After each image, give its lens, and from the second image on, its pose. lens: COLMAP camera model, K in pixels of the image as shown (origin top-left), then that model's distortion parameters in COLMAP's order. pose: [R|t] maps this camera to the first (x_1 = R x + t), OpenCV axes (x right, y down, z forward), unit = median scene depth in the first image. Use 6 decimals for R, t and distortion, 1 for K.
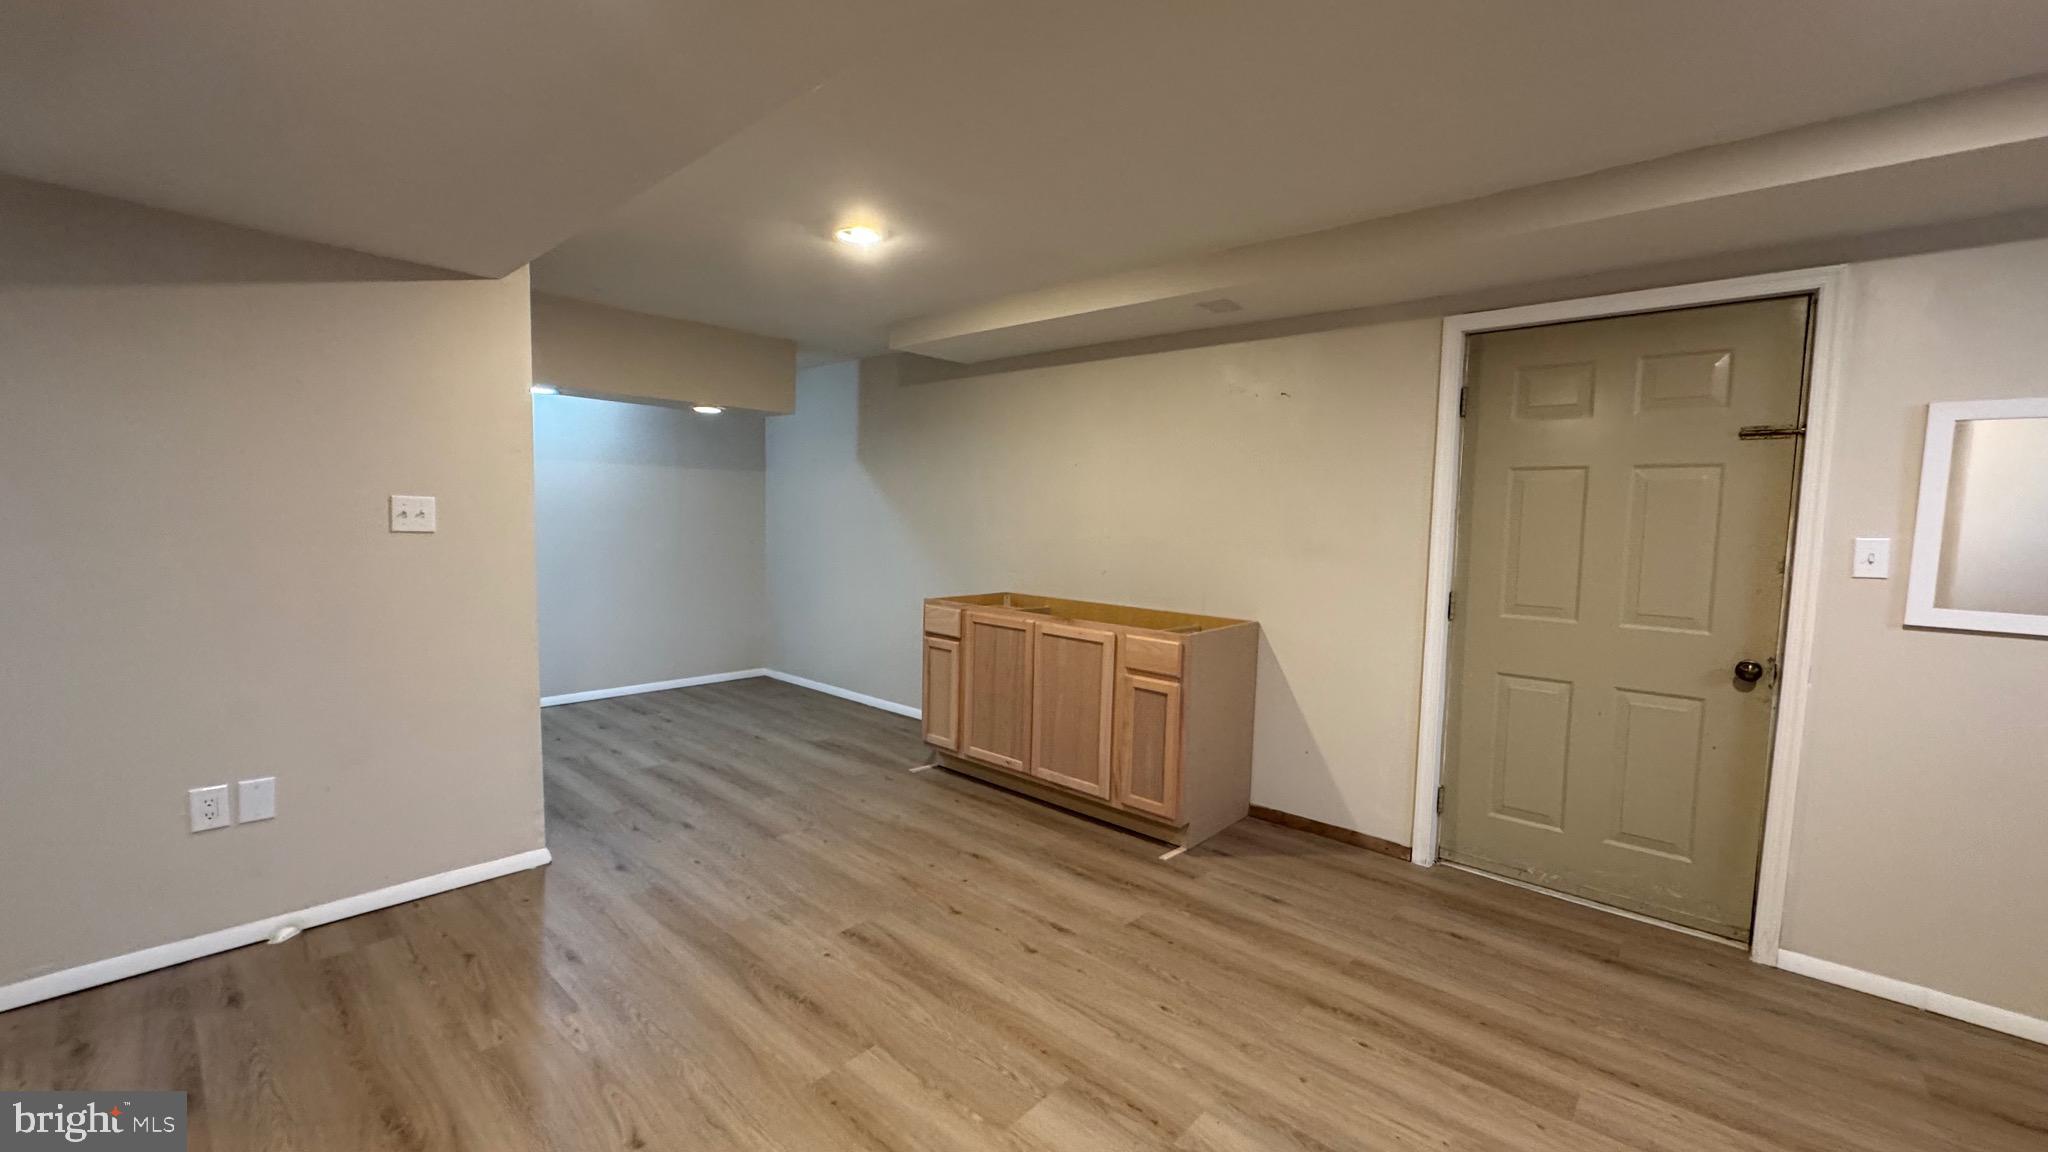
lens RADIAL K [[807.4, 0, 1015.3], [0, 807.4, 579.9], [0, 0, 1]] dist [0.000484, 0.000011]
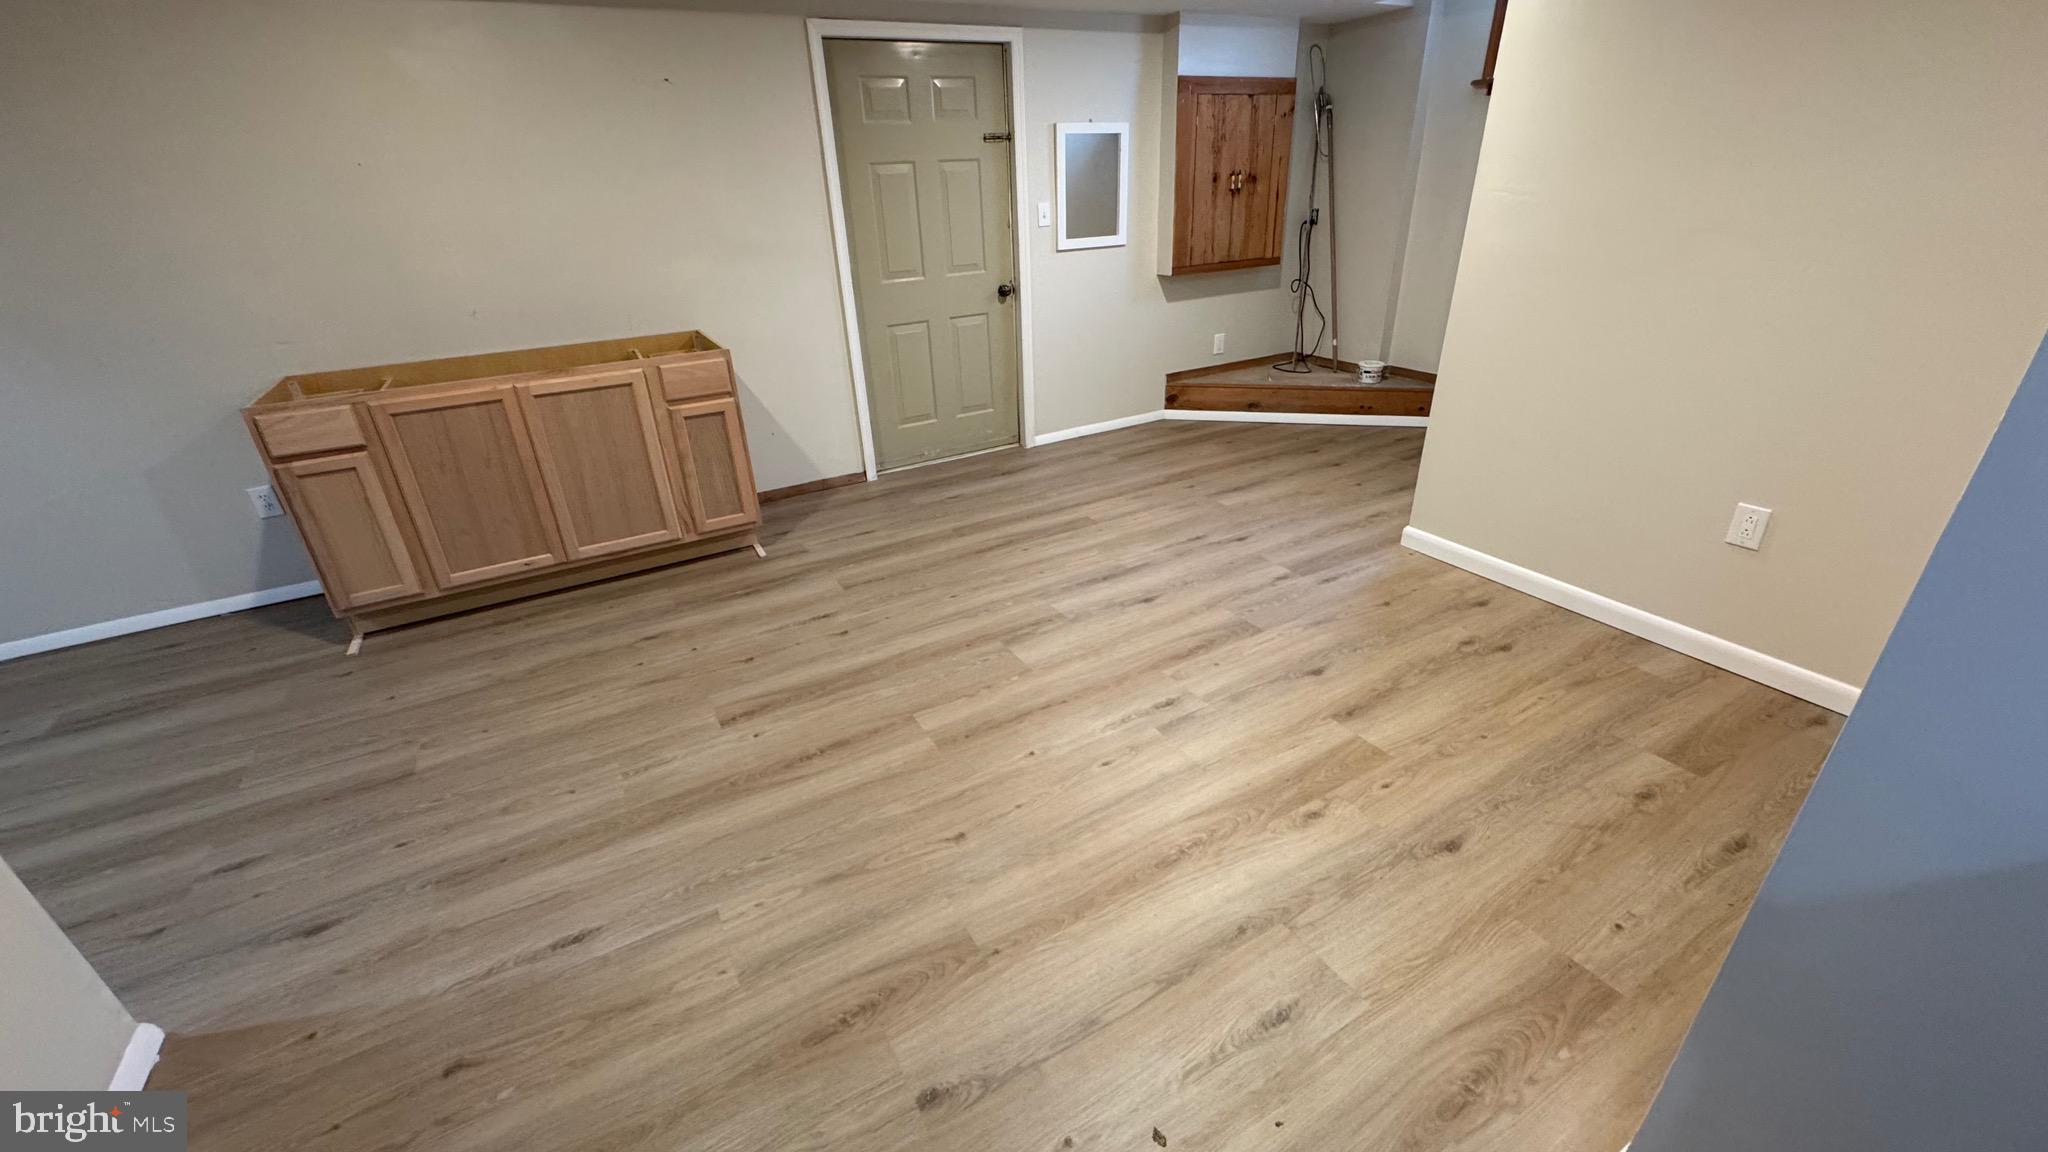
lens RADIAL K [[807.4, 0, 1015.3], [0, 807.4, 579.9], [0, 0, 1]] dist [0.000484, 0.000011]
pose [[0.321211, -0.455179, 0.830443, -0.691517], [0.128257, 0.889743, 0.438073, -0.077987], [-0.938282, -0.034204, 0.344175, 0.294866]]
